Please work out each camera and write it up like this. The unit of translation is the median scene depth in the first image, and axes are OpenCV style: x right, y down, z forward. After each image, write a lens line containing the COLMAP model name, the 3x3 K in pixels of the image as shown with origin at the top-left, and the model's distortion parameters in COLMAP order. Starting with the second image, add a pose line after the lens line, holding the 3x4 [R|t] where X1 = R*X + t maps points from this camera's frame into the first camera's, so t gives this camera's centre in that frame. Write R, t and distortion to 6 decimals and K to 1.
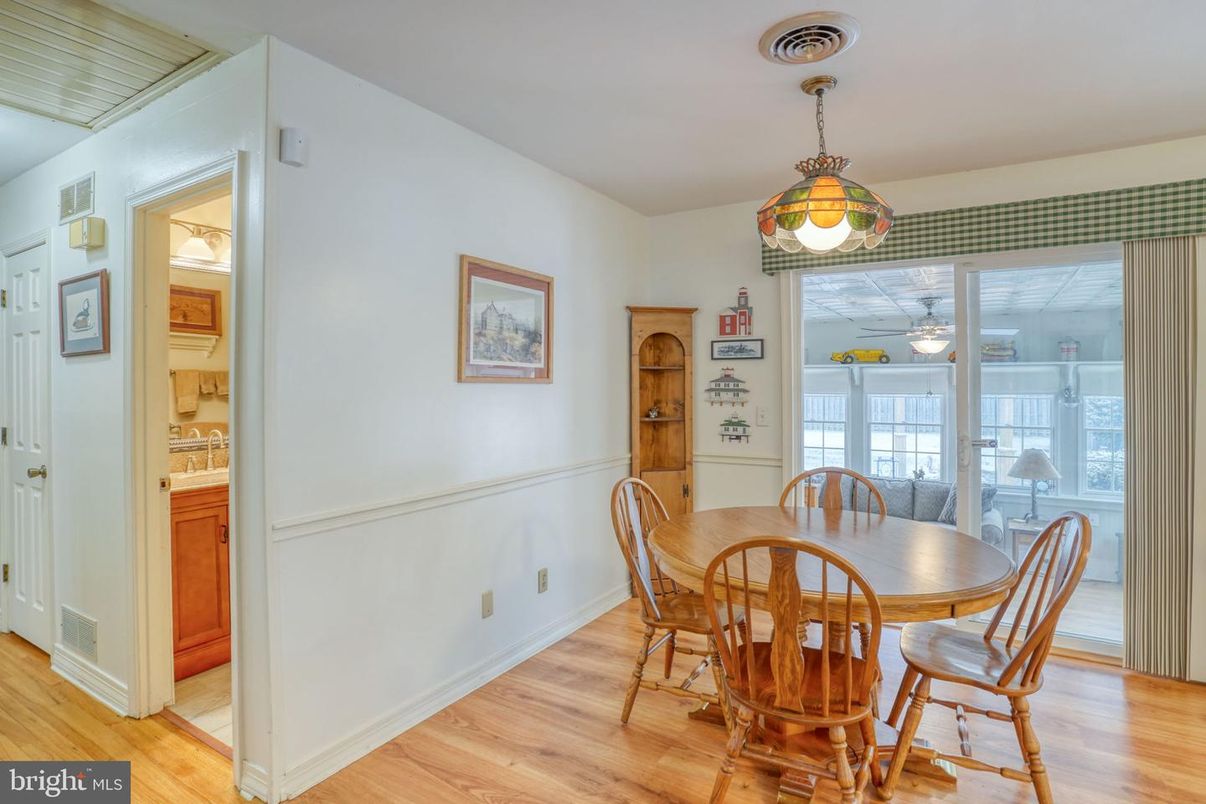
lens RADIAL K [[611.1, 0, 571.5], [0, 611.1, 364.2], [0, 0, 1]] dist [-0.060288, 0.022763]
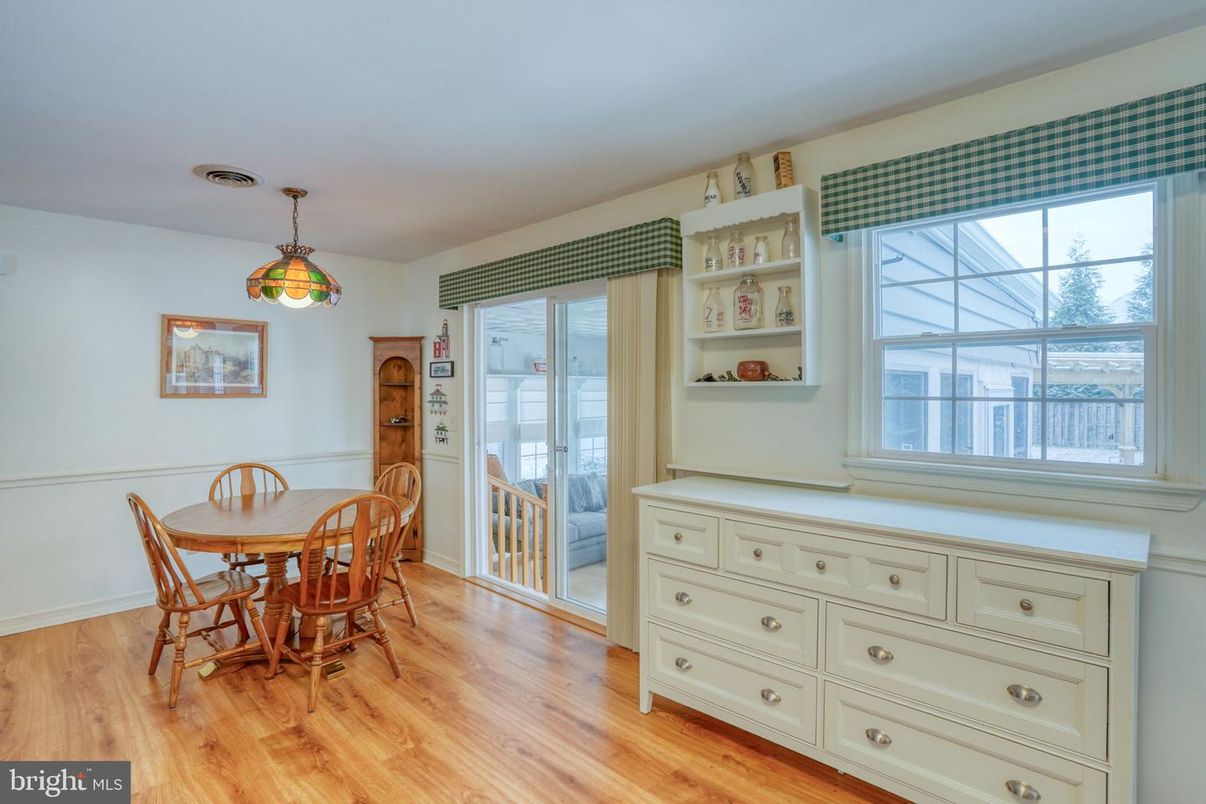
lens RADIAL K [[611.1, 0, 594.8], [0, 611.1, 397.2], [0, 0, 1]] dist [-0.060288, 0.022763]
pose [[0.974260, -0.001426, -0.225423, 0.858200], [0.011176, 0.999056, 0.041978, -0.016199], [0.225151, -0.043417, 0.973356, -0.148349]]
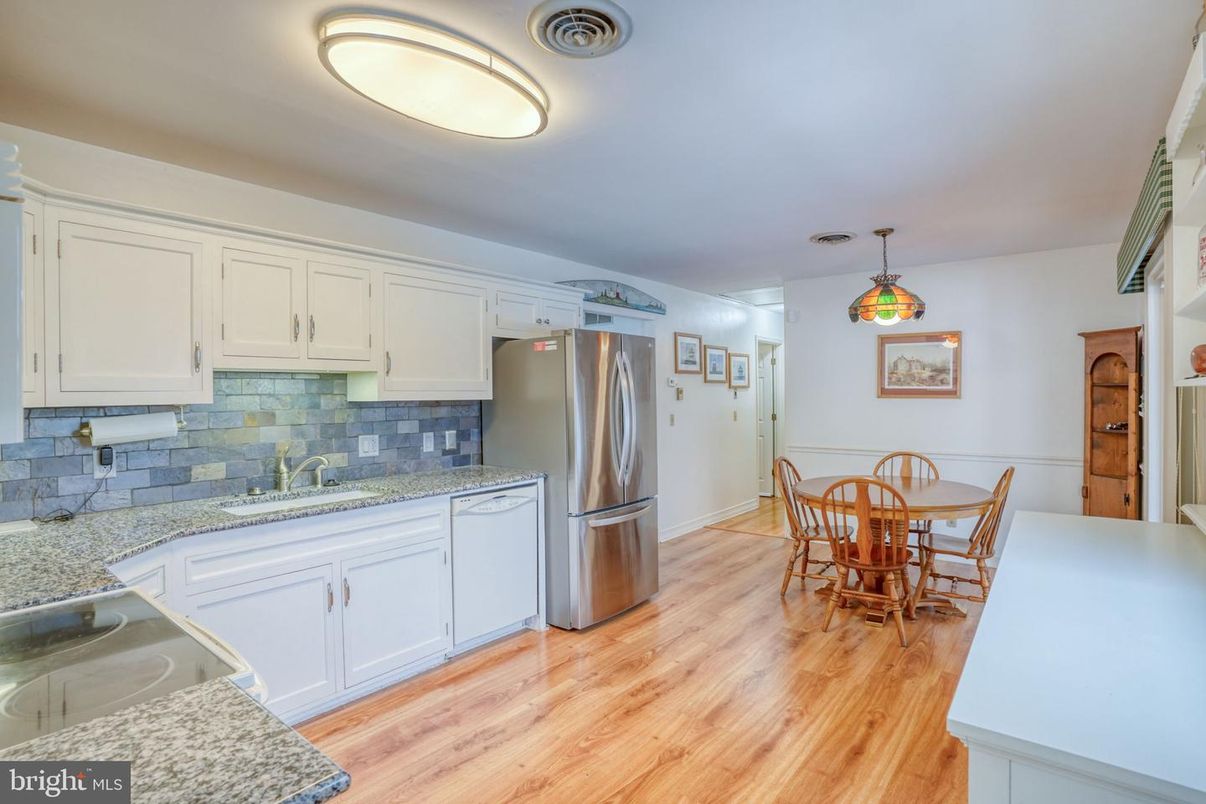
lens RADIAL K [[611.1, 0, 570.4], [0, 611.1, 393.9], [0, 0, 1]] dist [-0.060288, 0.022763]
pose [[-0.171405, 0.000771, -0.985200, 1.369922], [0.033009, 0.999443, -0.004961, -0.004926], [0.984648, -0.033371, -0.171334, 0.217645]]
